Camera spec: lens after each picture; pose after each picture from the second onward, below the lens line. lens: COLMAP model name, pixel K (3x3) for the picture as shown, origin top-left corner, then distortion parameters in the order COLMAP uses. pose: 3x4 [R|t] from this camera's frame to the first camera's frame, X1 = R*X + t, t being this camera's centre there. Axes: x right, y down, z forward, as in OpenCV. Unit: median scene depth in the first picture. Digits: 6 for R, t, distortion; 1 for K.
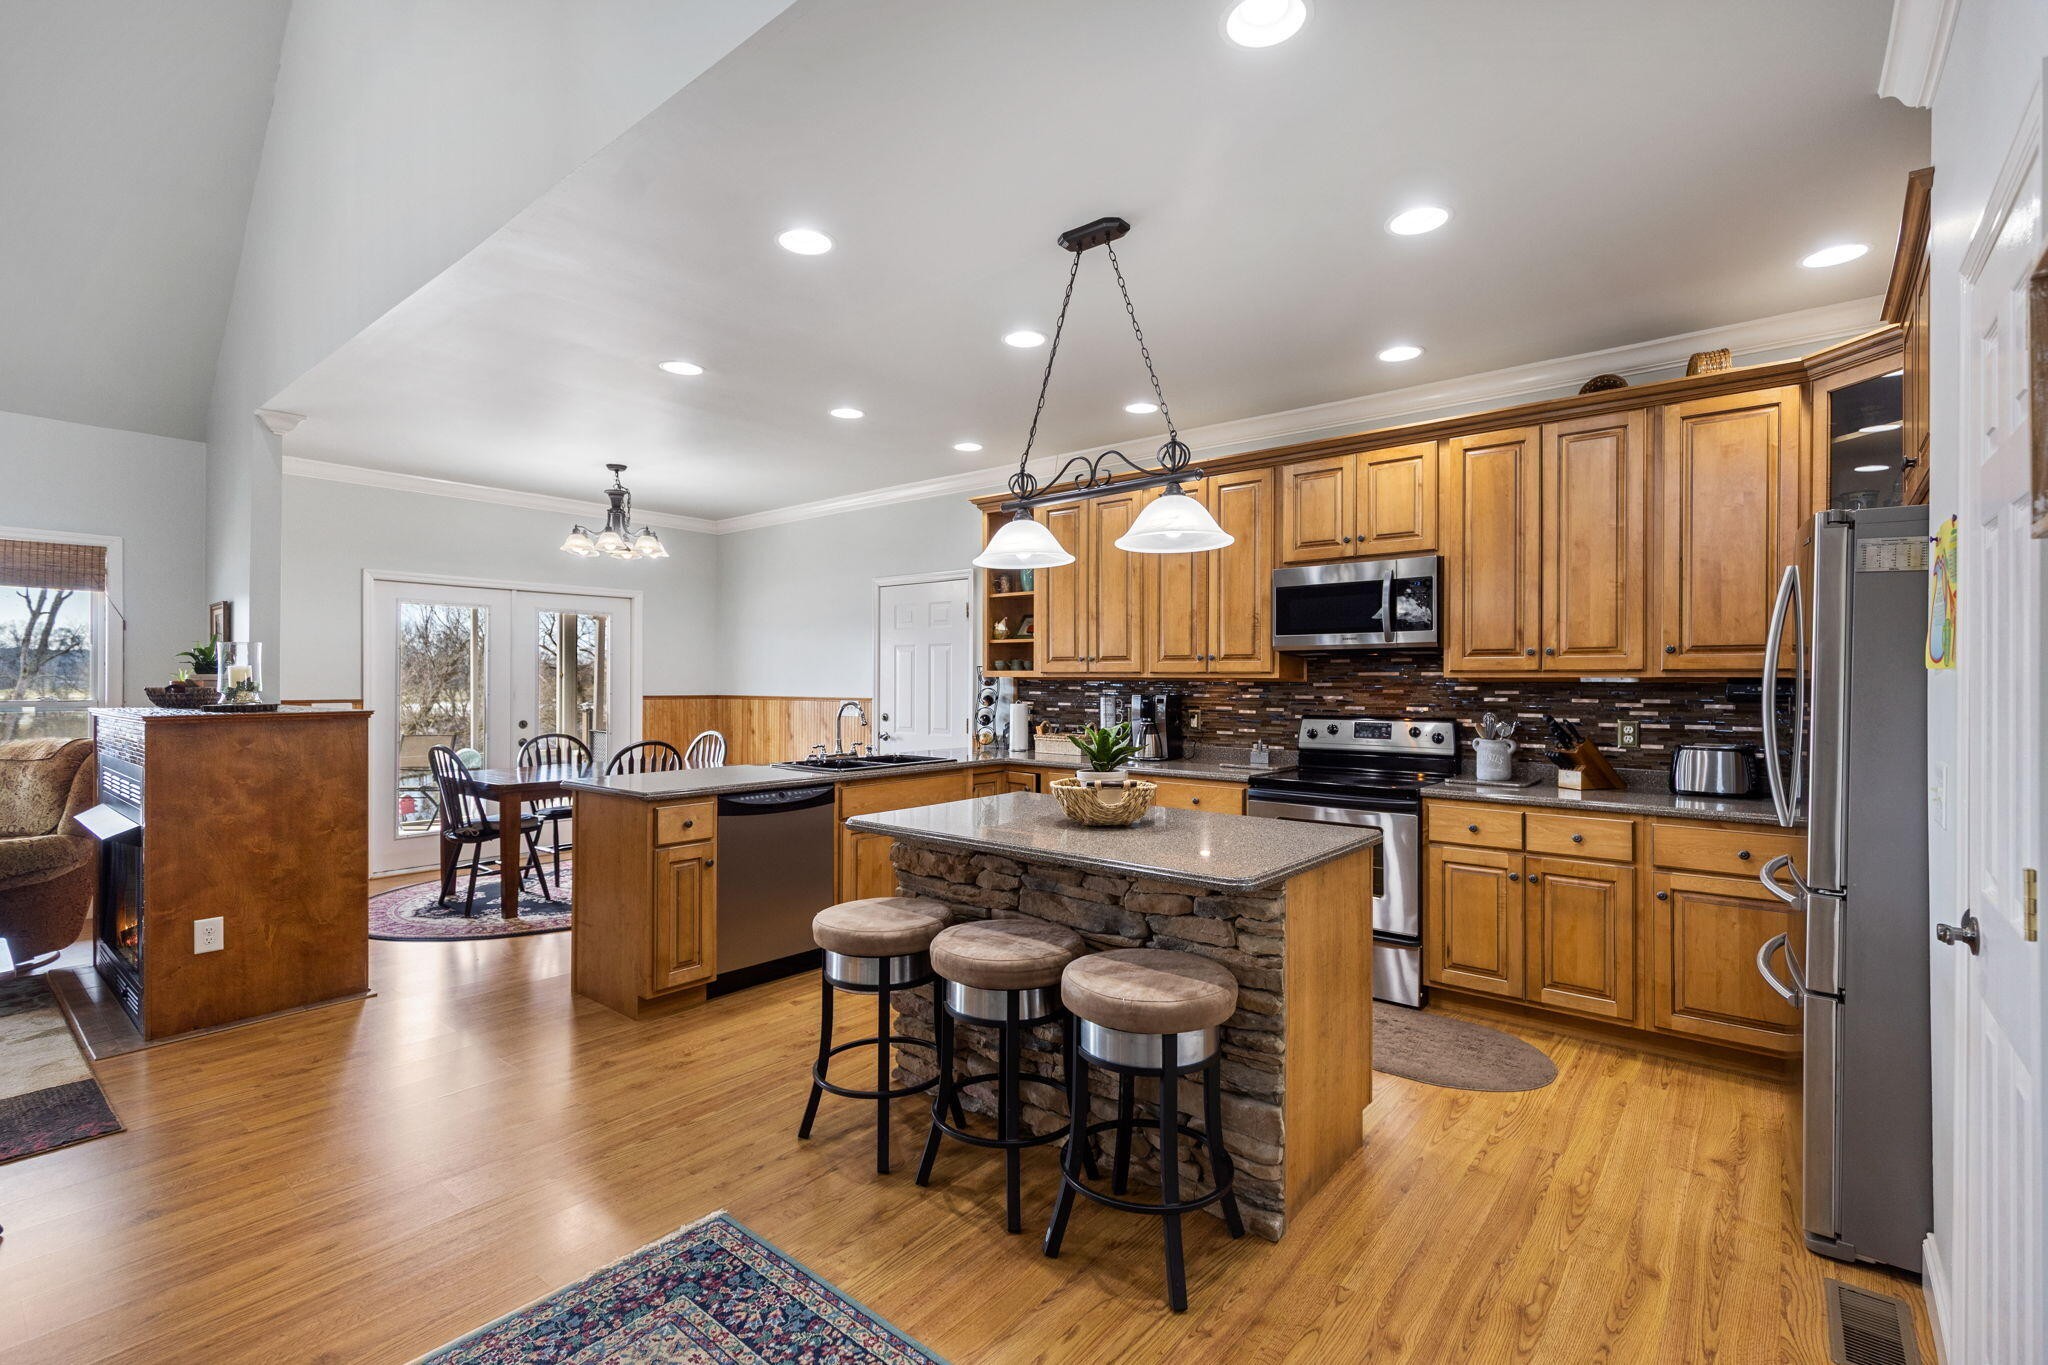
lens RADIAL K [[925.1, 0, 1022.1], [0, 925.1, 684.8], [0, 0, 1]] dist [0.014941, -0.001851]
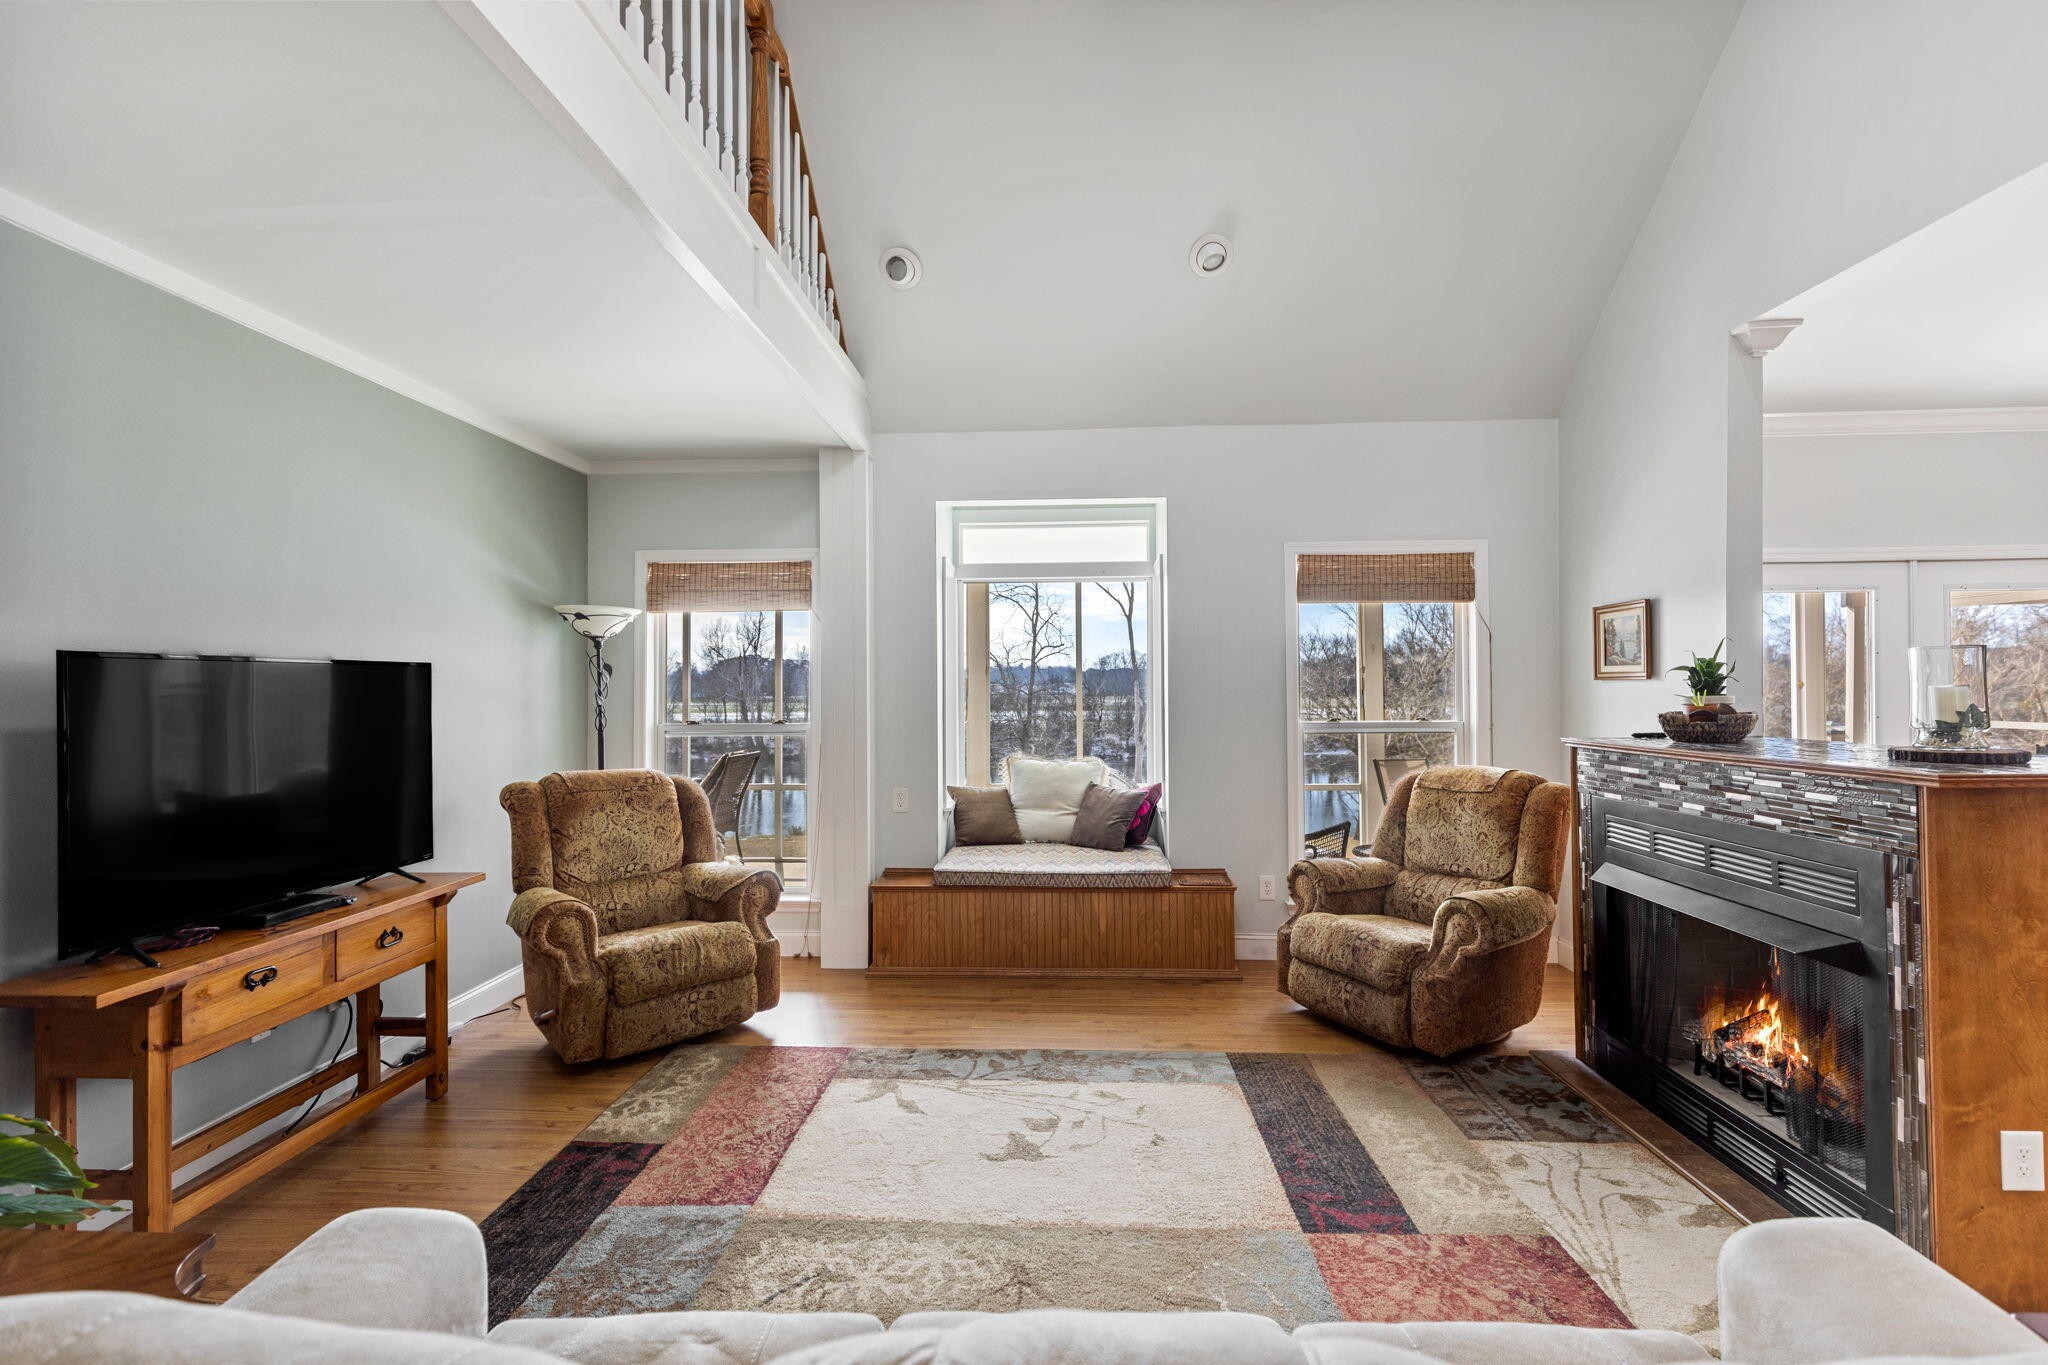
lens RADIAL K [[917.9, 0, 1027.2], [0, 917.9, 680.7], [0, 0, 1]] dist [0.006940, -0.000471]
pose [[0.603114, -0.014769, -0.797518, -0.724354], [0.005652, 0.999883, -0.014242, -0.018172], [0.797635, 0.004081, 0.603127, 0.165154]]
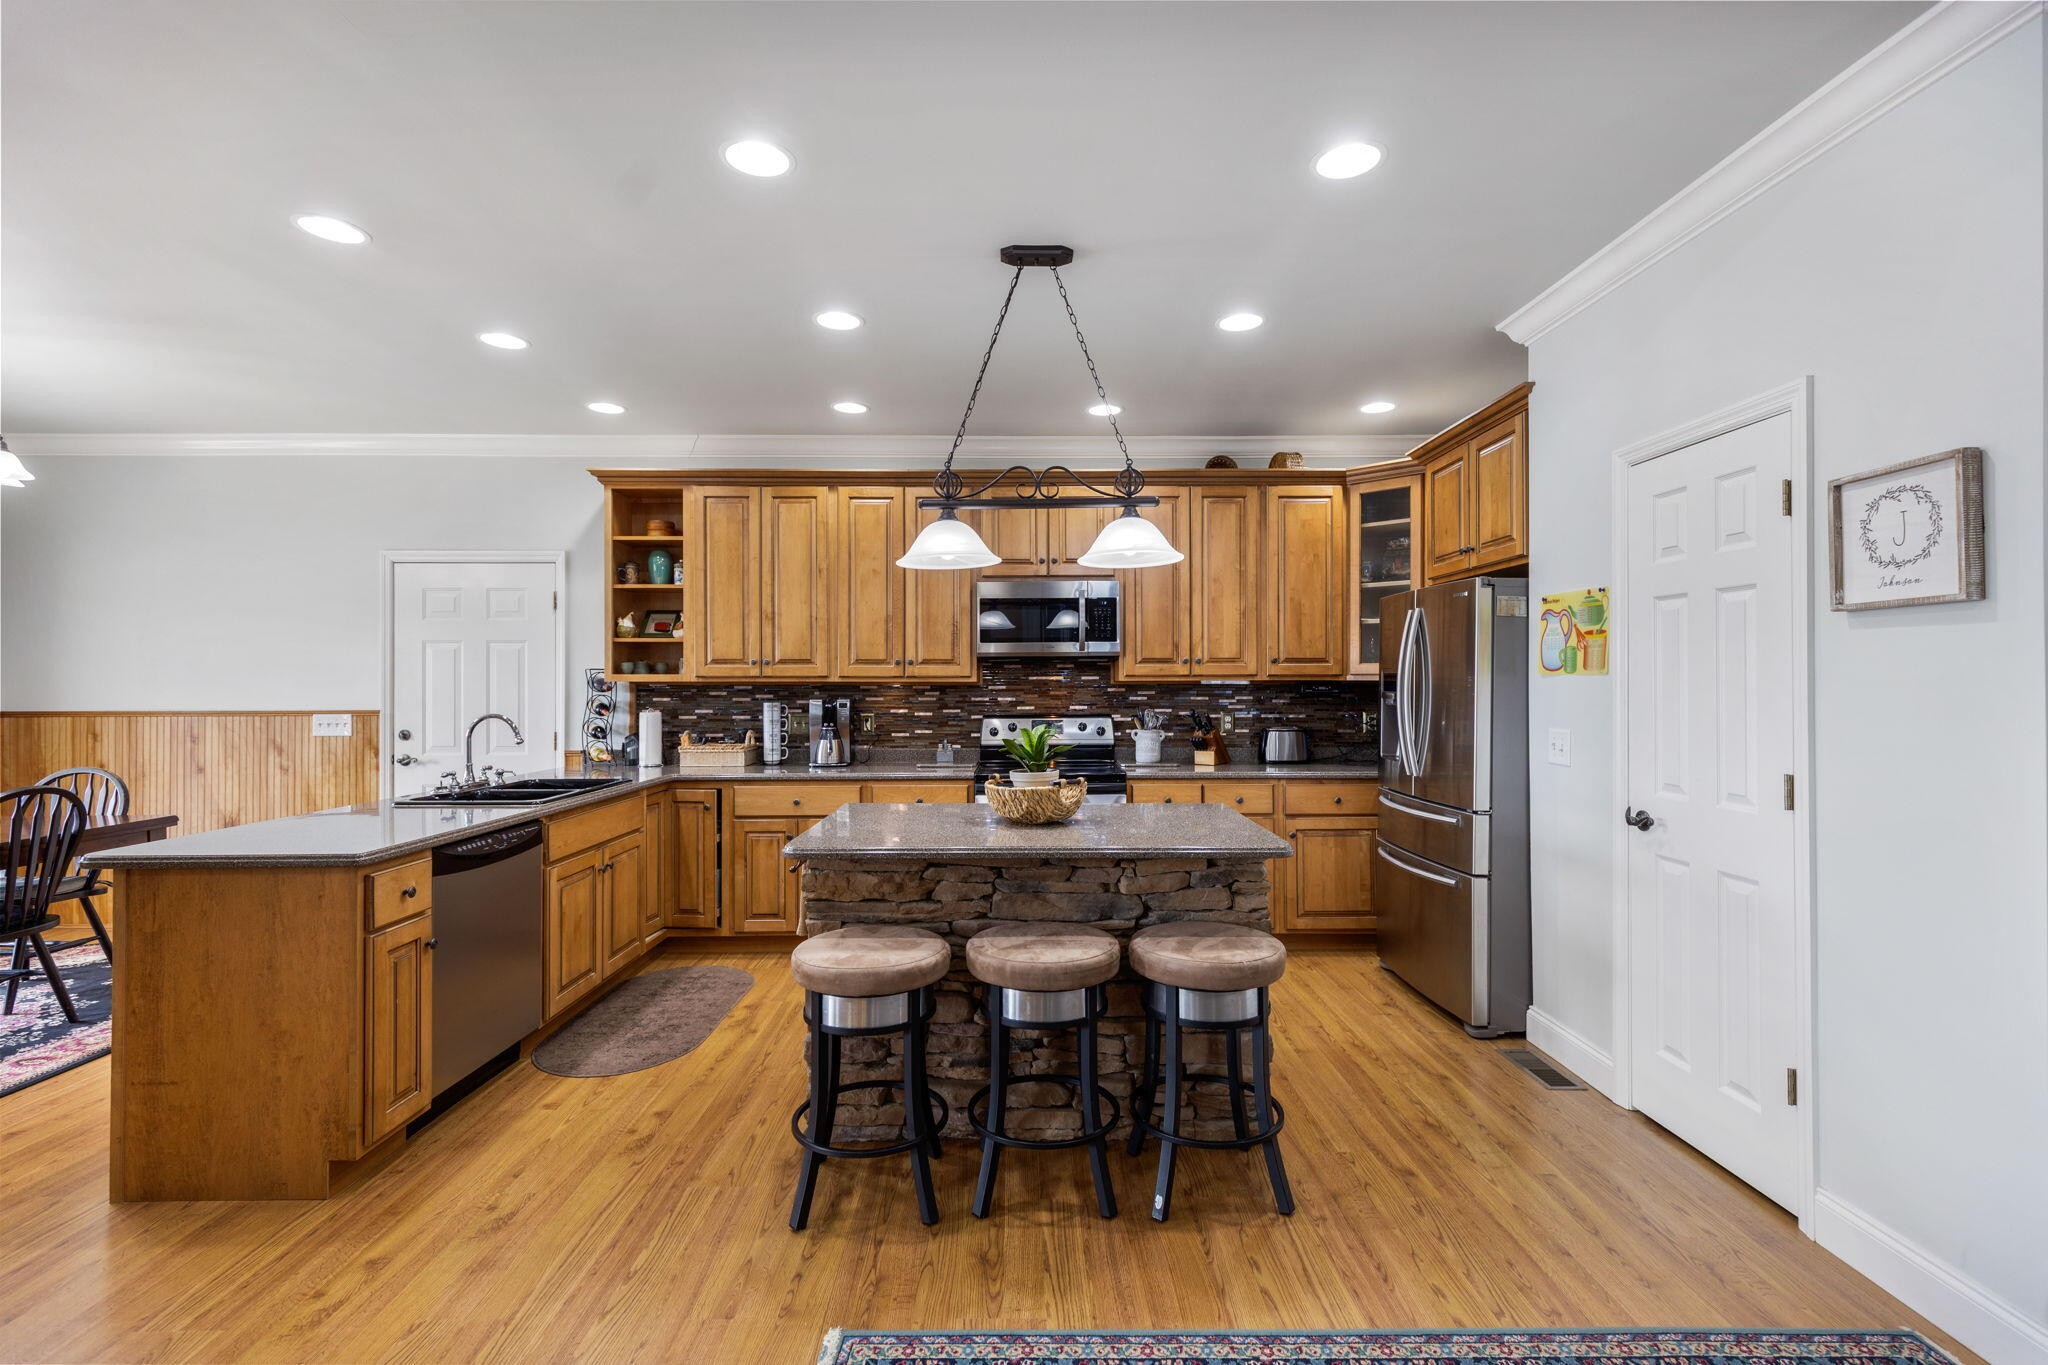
lens RADIAL K [[925.1, 0, 1022.1], [0, 925.1, 684.8], [0, 0, 1]] dist [0.014941, -0.001851]
pose [[0.765975, -0.004790, 0.642853, -0.440892], [0.007924, 0.999967, -0.001991, -0.001166], [-0.642822, 0.006619, 0.765987, 0.157991]]
